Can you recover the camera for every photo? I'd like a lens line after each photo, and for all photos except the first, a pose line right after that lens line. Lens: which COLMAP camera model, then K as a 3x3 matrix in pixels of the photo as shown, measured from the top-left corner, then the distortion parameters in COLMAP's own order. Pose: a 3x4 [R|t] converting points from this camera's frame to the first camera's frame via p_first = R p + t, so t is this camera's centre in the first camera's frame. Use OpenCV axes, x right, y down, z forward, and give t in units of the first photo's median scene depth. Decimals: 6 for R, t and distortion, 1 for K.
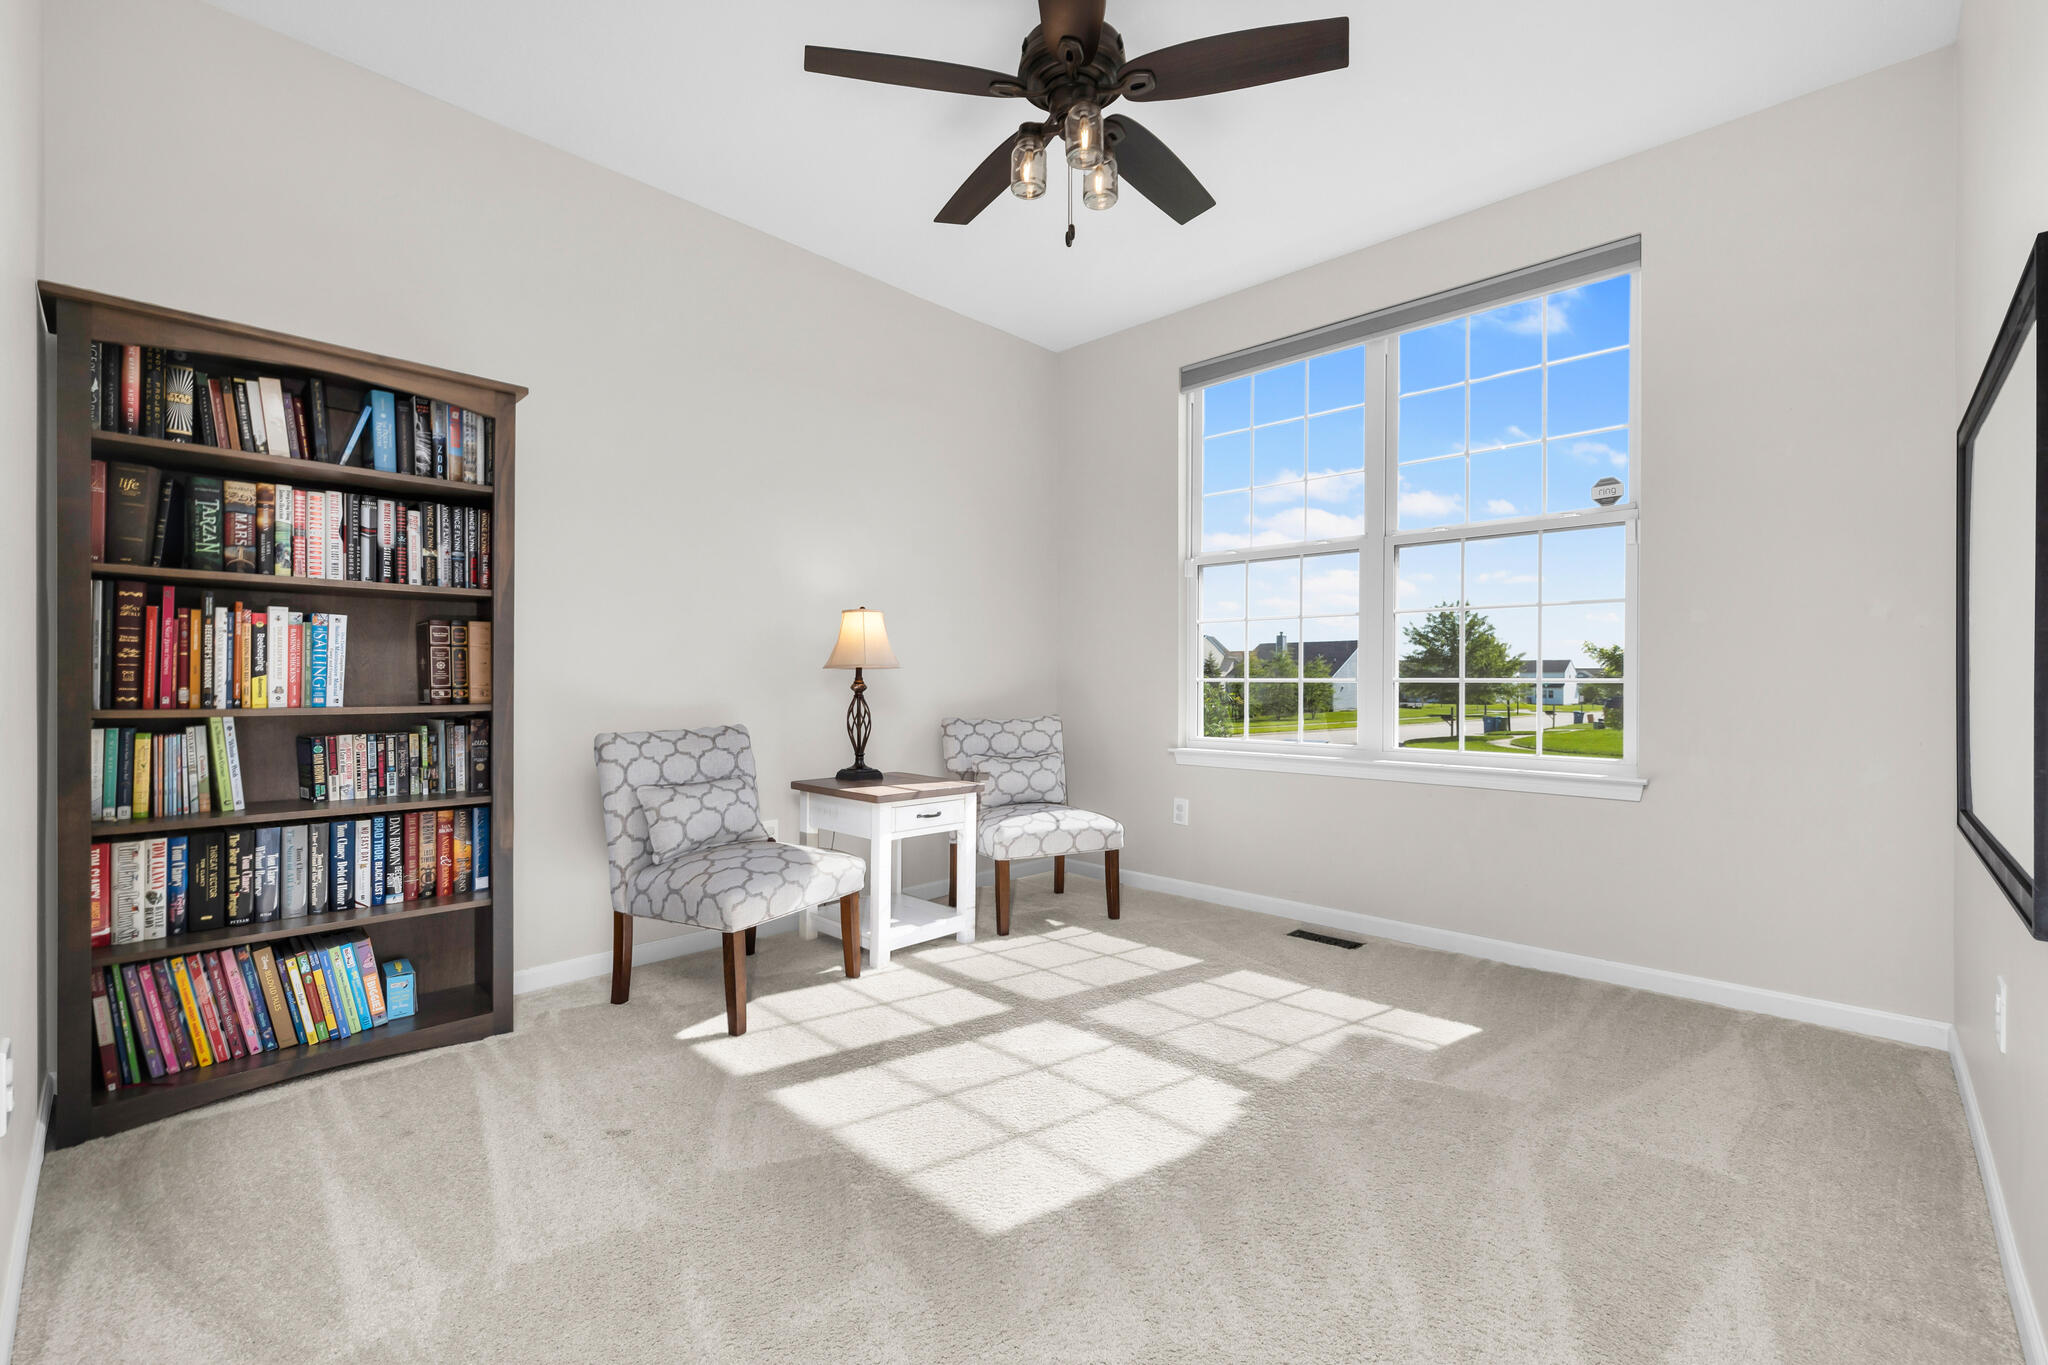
lens RADIAL K [[859.1, 0, 1021.6], [0, 859.1, 684.4], [0, 0, 1]] dist [-0.005966, 0.001292]
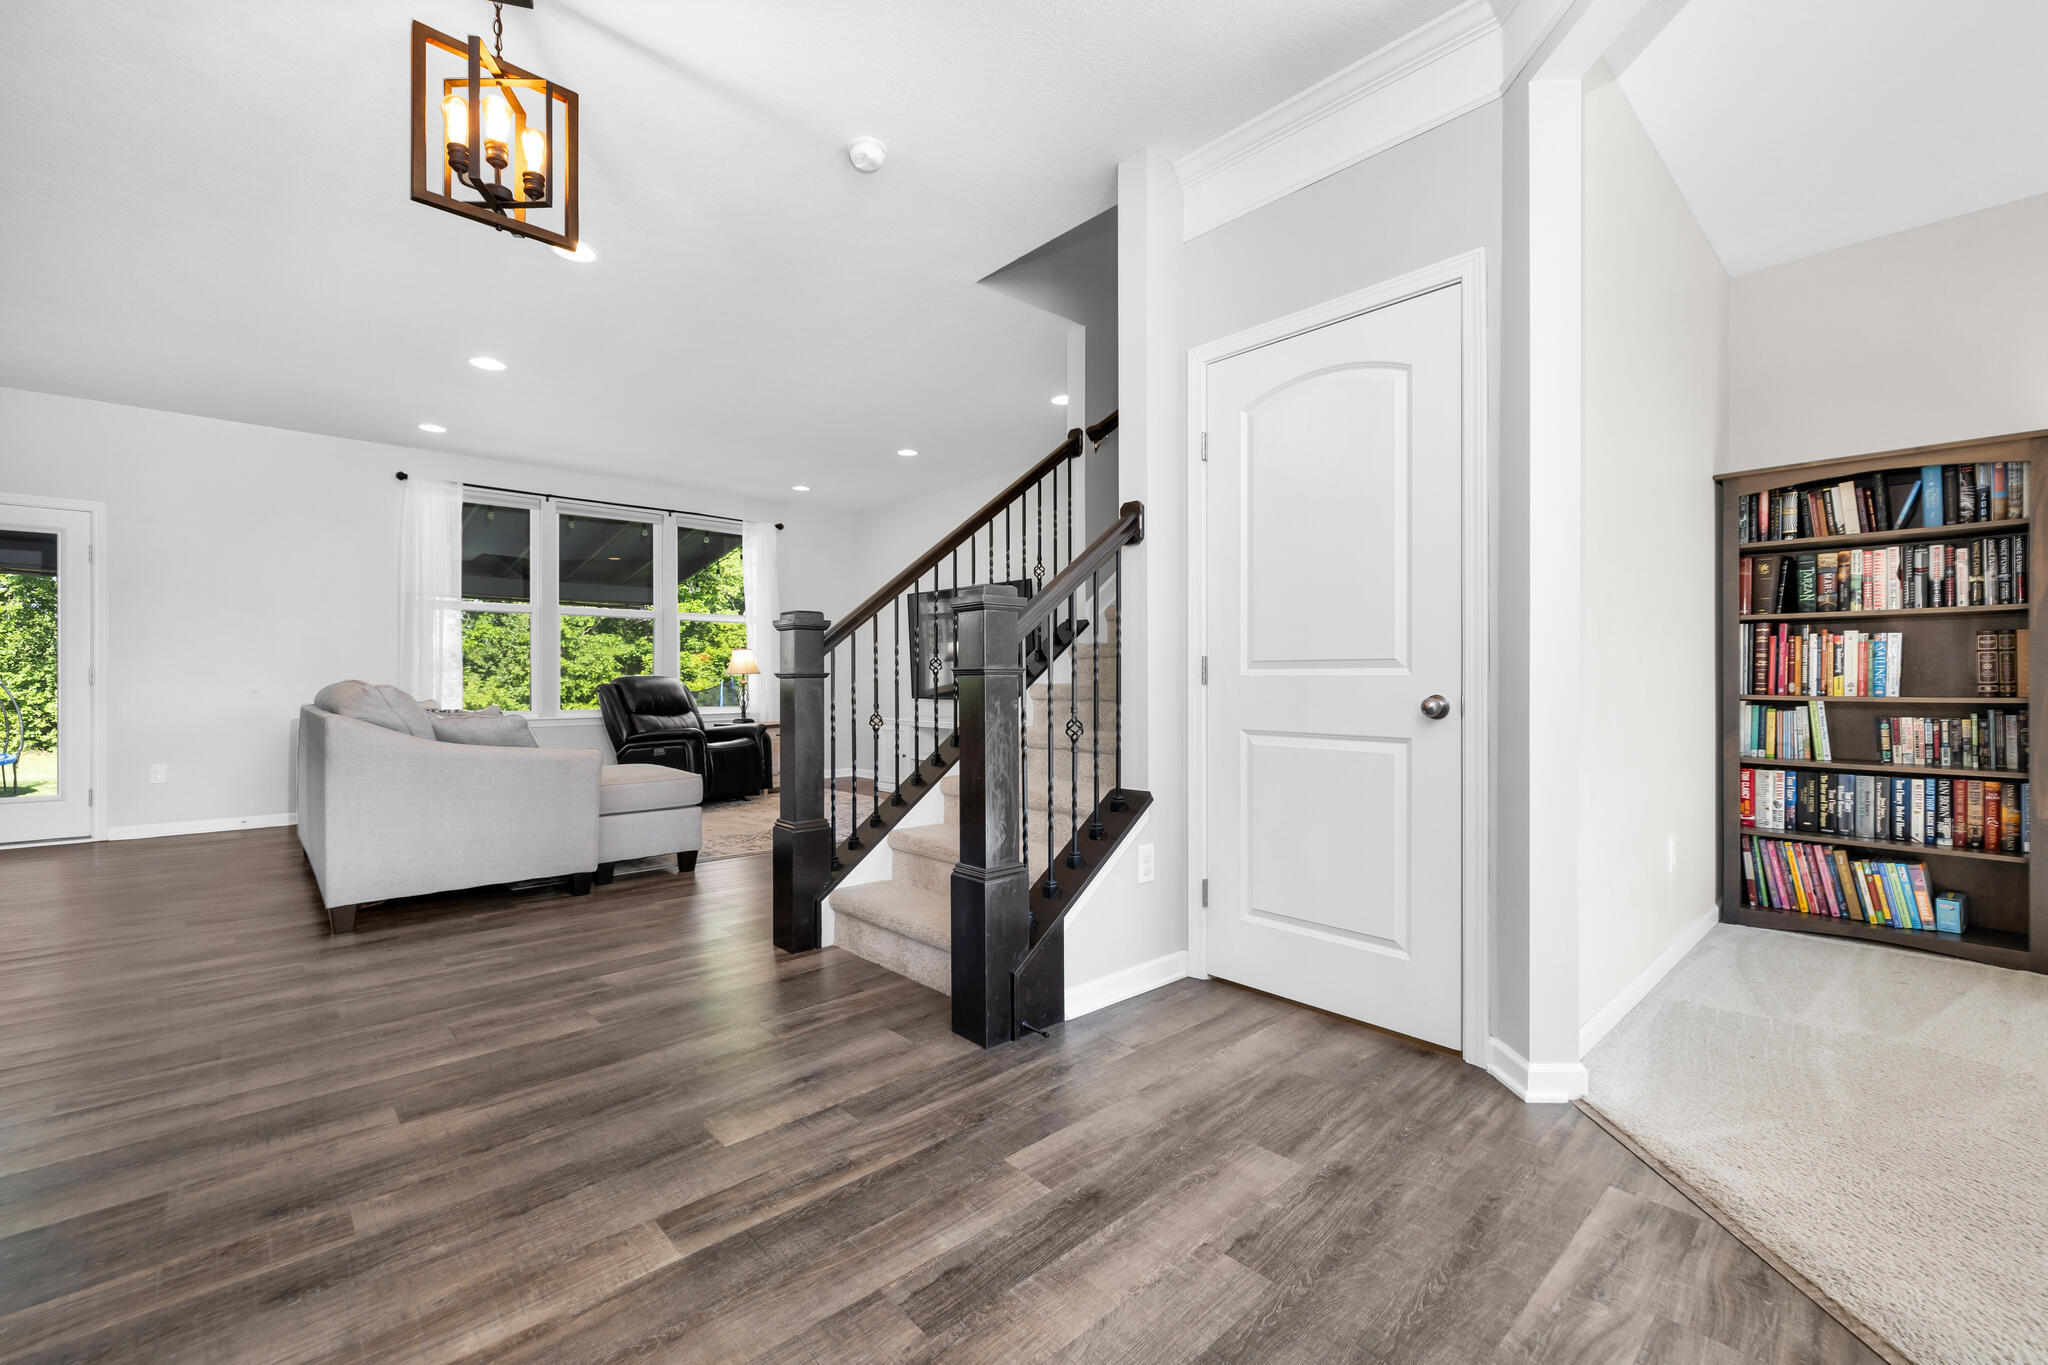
lens RADIAL K [[859.1, 0, 1022.2], [0, 859.1, 678.4], [0, 0, 1]] dist [-0.005966, 0.001292]
pose [[-0.066534, 0.006376, -0.997764, 0.755561], [0.004466, 0.999971, 0.006092, -0.020748], [0.997774, -0.004051, -0.066560, -0.377543]]
